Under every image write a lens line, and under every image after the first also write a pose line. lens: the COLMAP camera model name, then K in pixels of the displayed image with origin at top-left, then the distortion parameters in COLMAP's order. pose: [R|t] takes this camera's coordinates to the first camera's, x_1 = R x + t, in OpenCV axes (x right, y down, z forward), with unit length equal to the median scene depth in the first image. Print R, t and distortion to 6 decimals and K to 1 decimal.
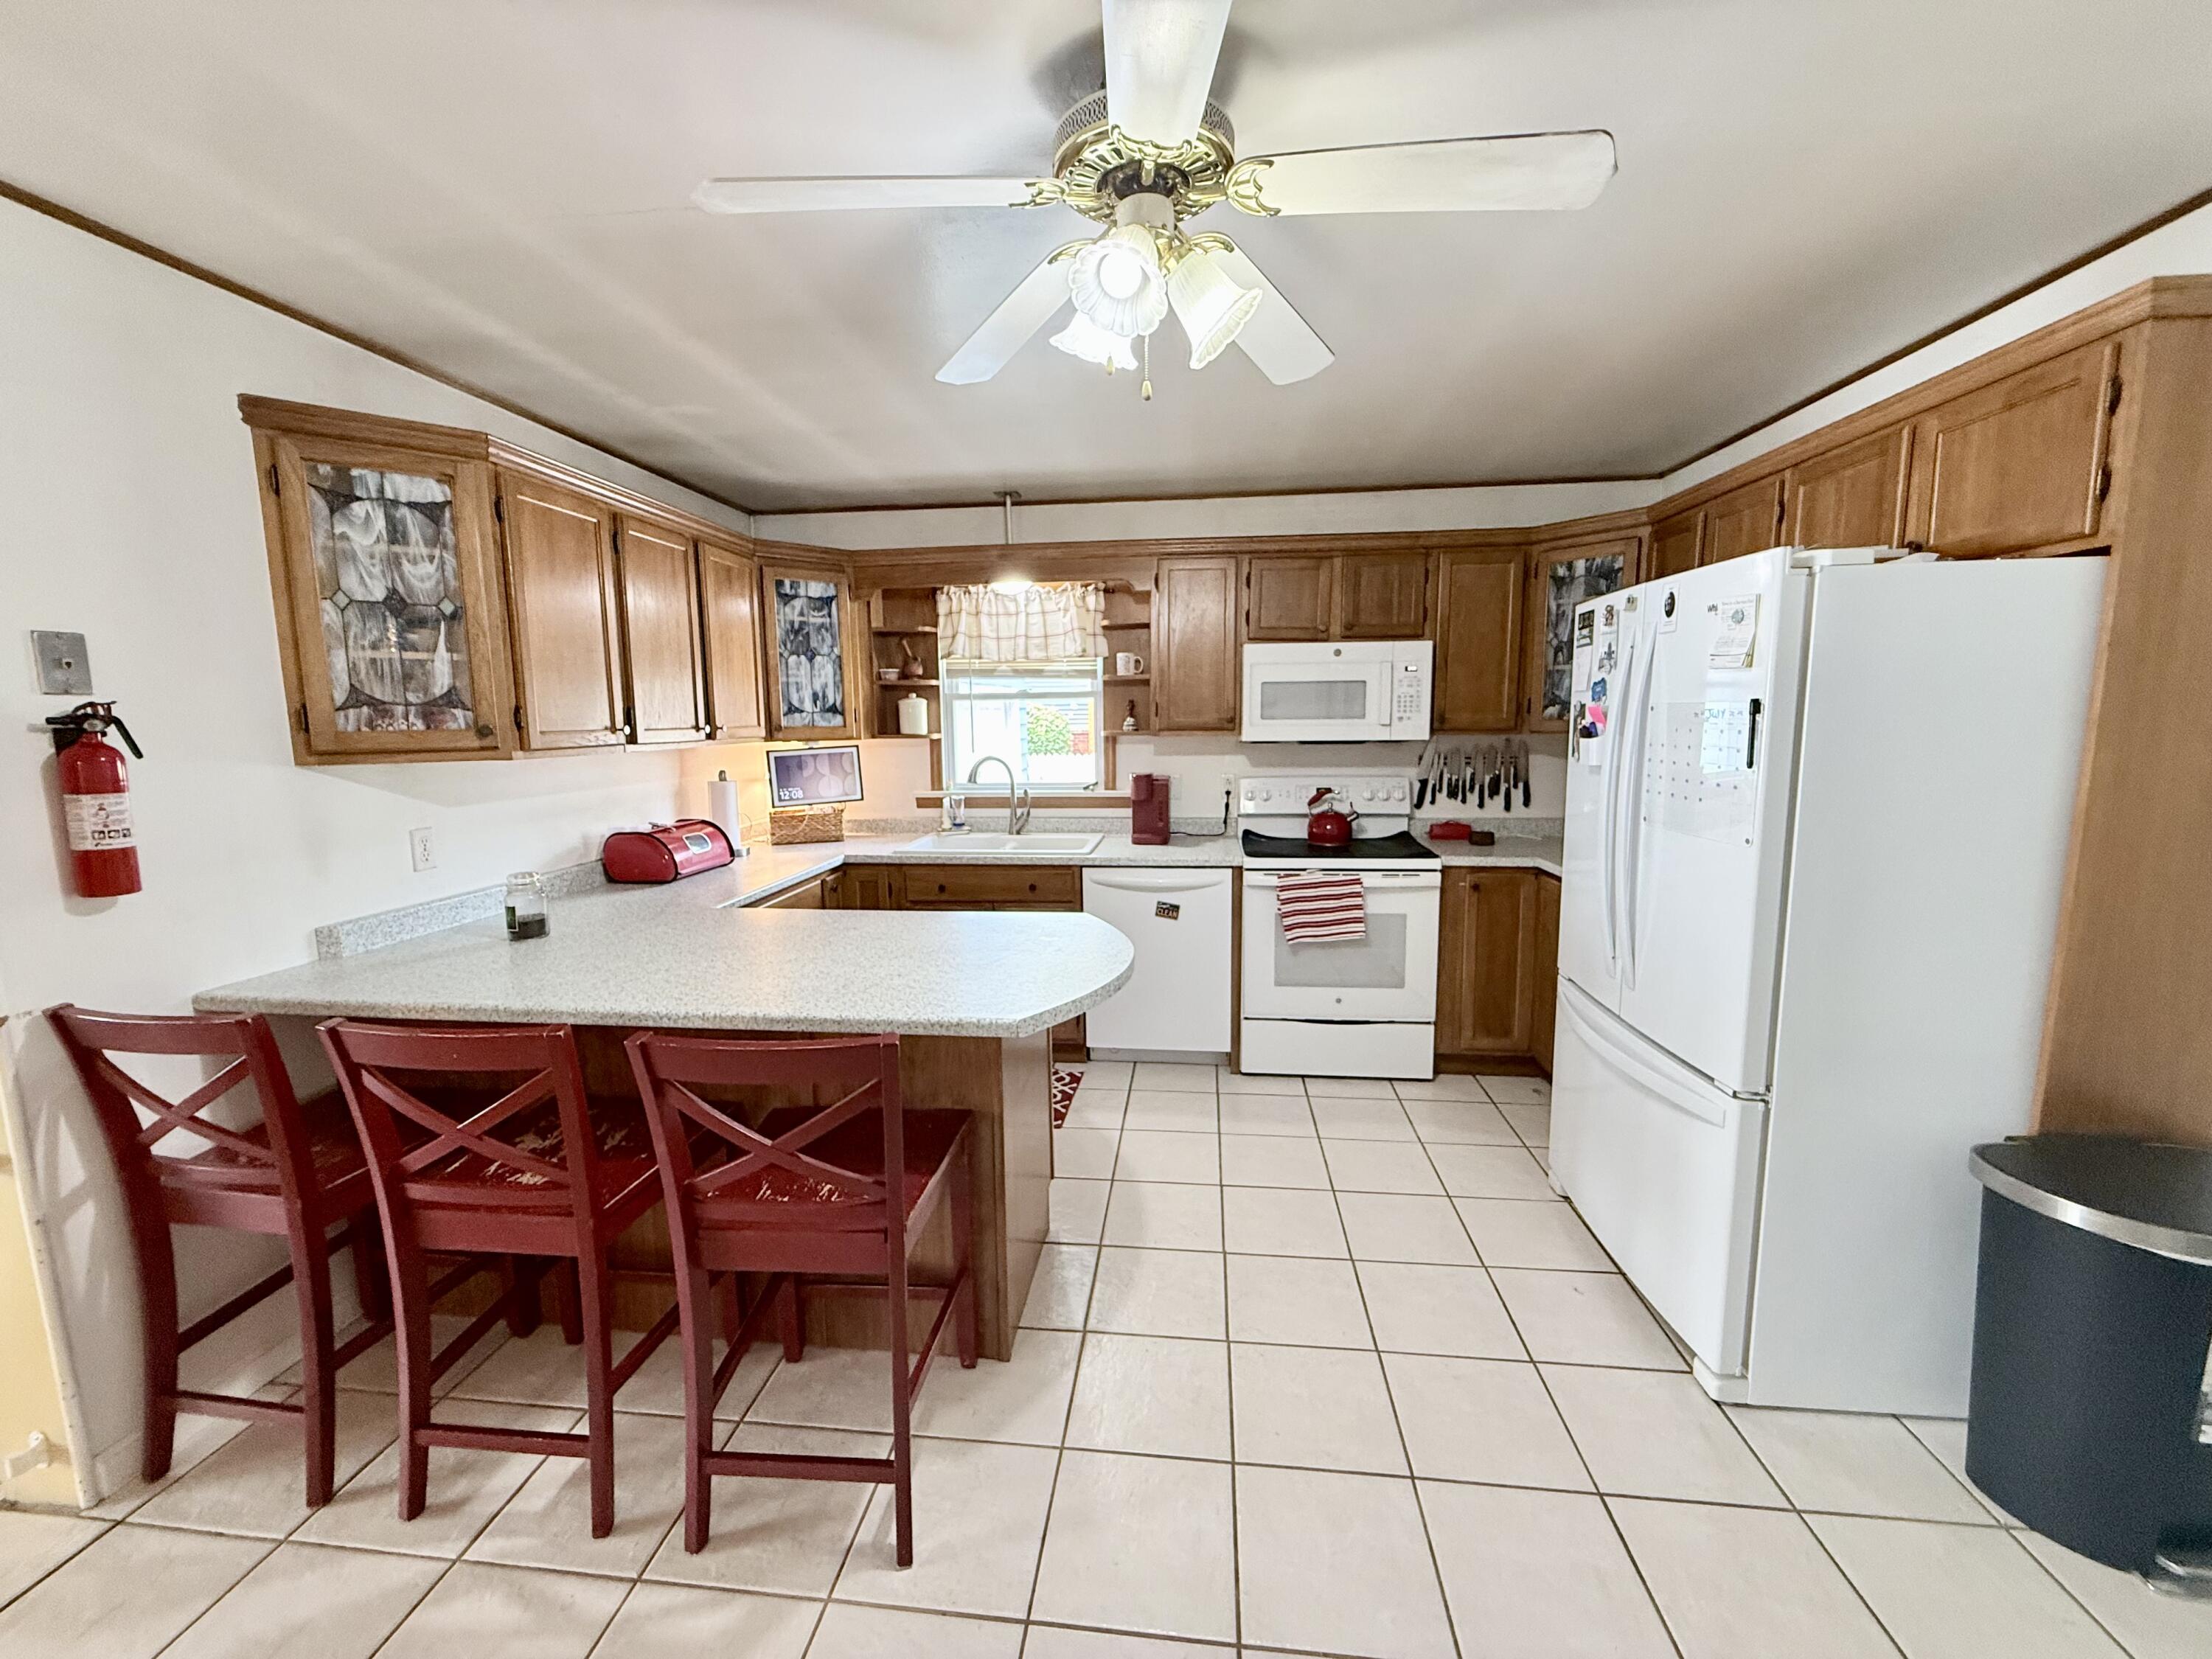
lens RADIAL K [[886.1, 0, 1106.8], [0, 886.1, 830.2], [0, 0, 1]] dist [-0.000245, -0.000164]
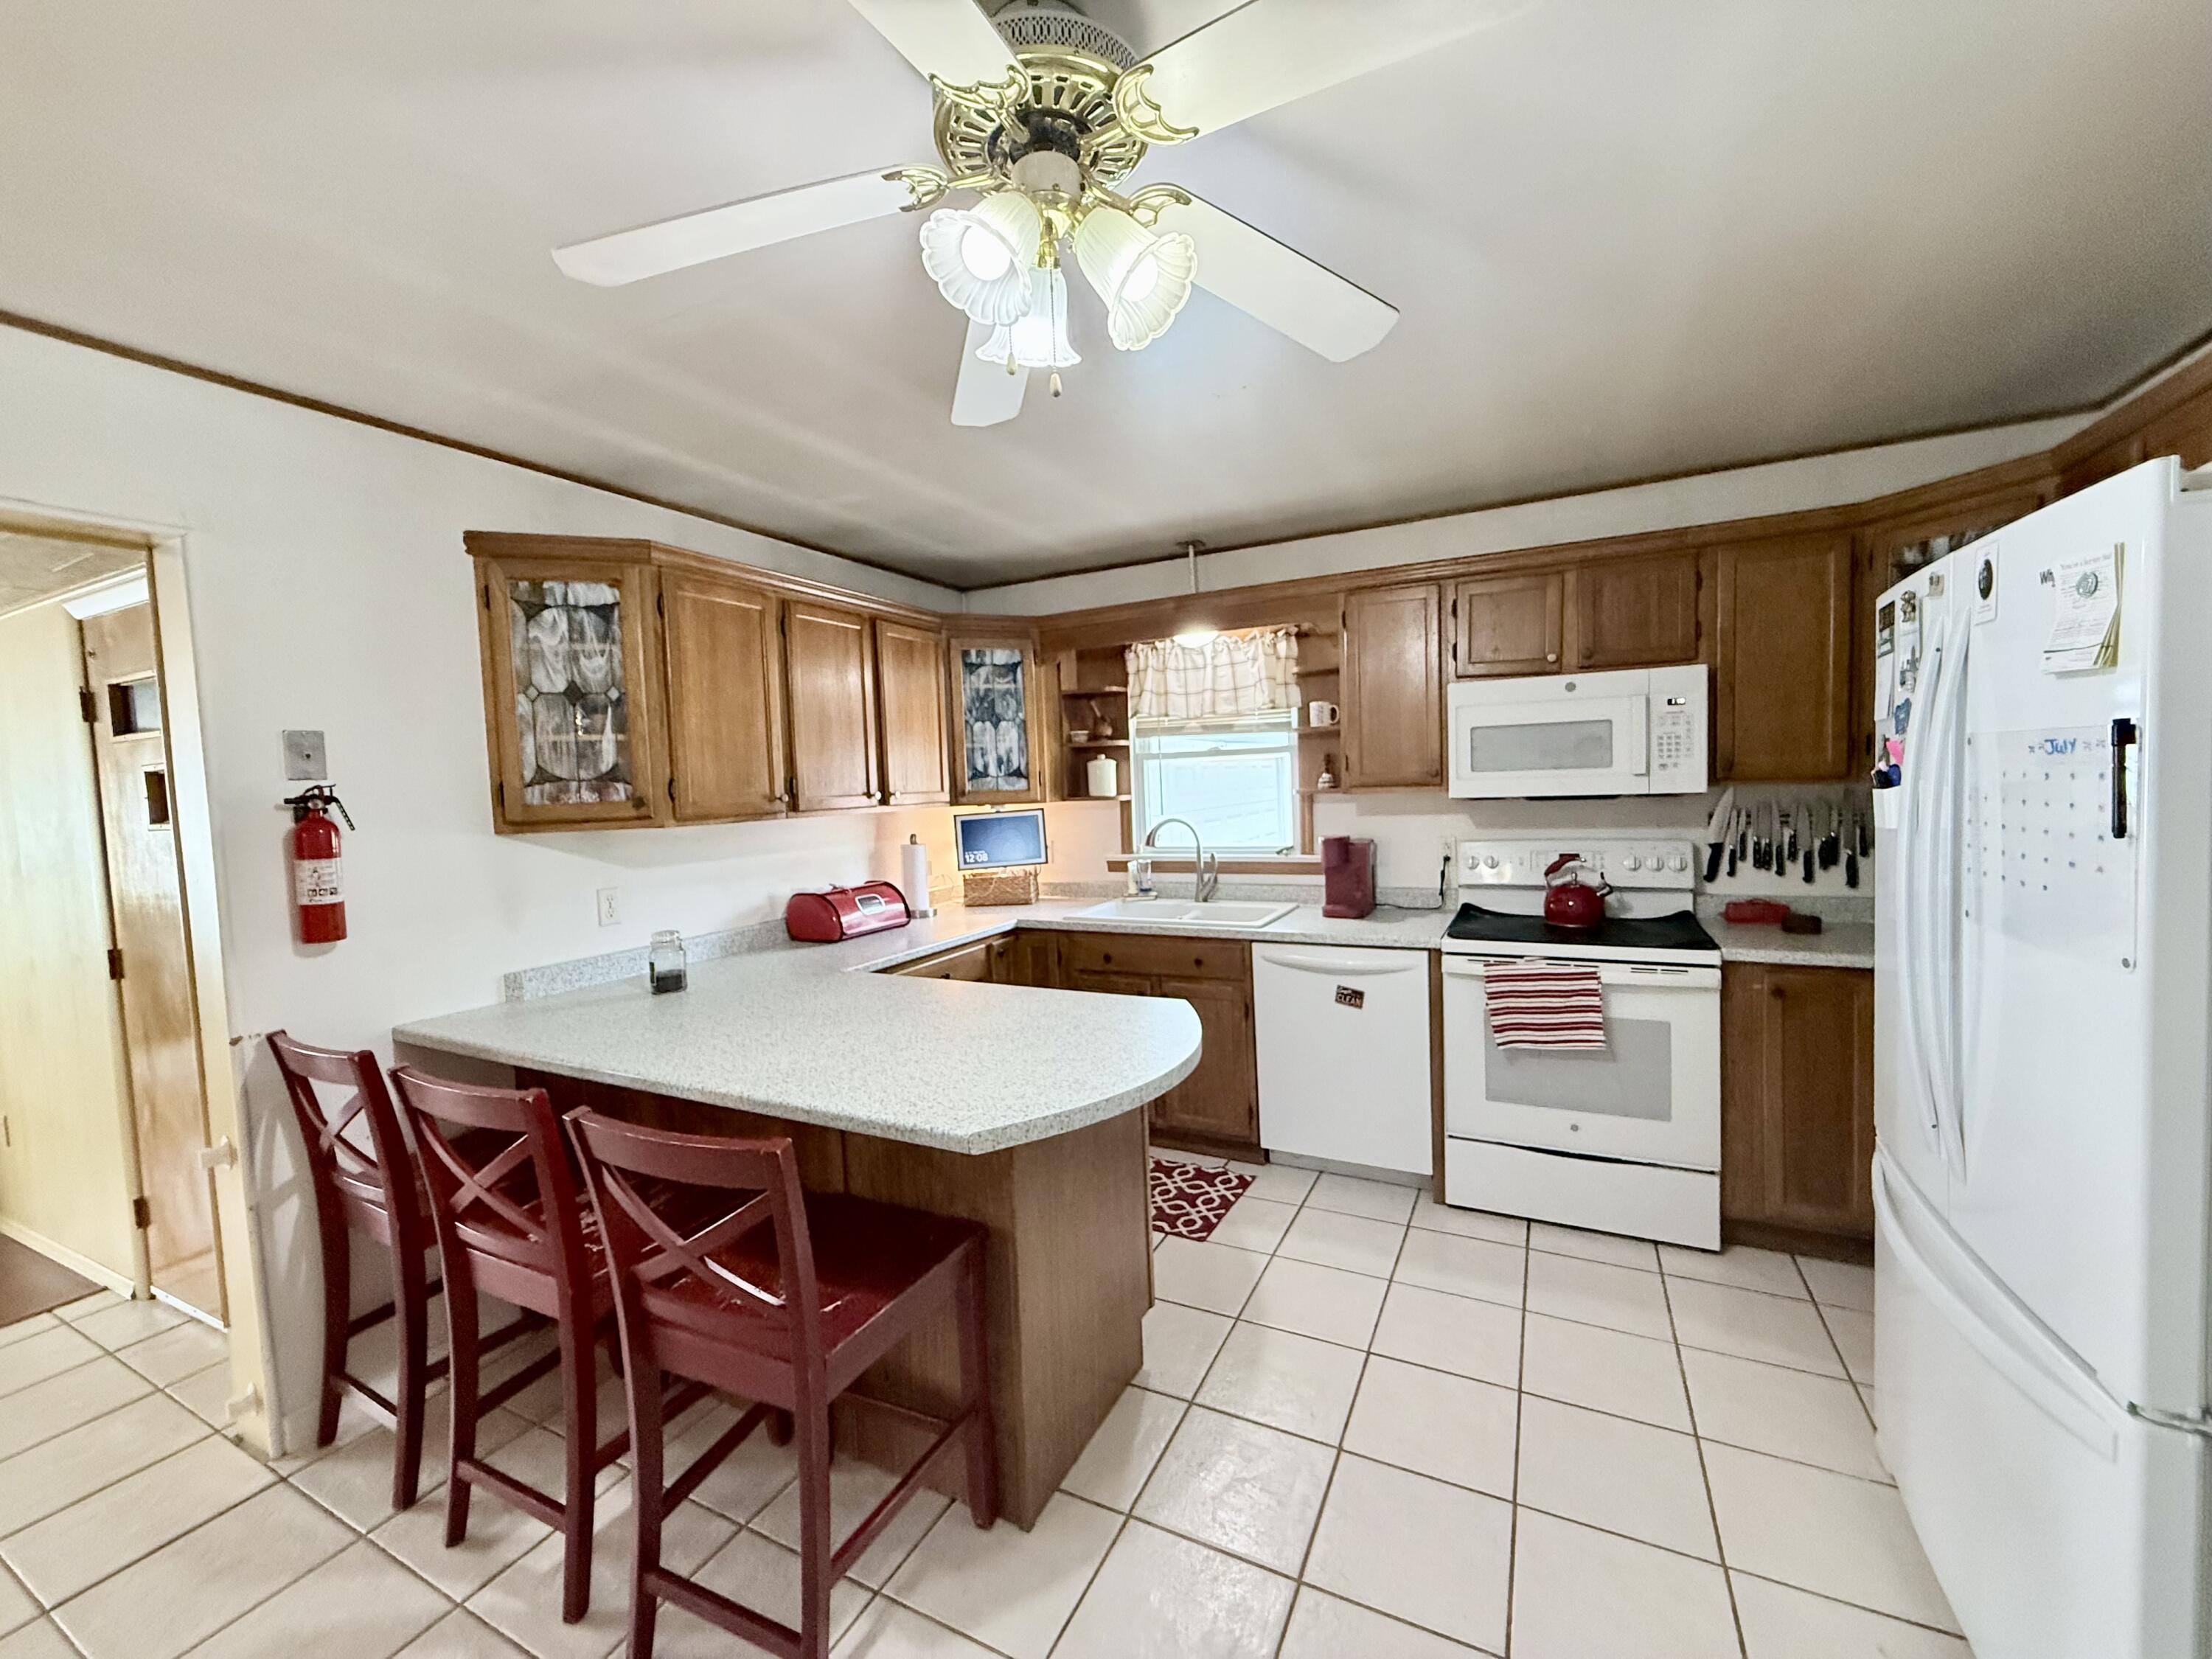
lens RADIAL K [[886.1, 0, 1106.0], [0, 886.1, 829.2], [0, 0, 1]] dist [-0.000245, -0.000164]
pose [[0.934941, -0.003773, -0.354784, 0.174612], [-0.019768, 0.997836, -0.062704, -0.014494], [0.354253, 0.065638, 0.932843, 0.124870]]
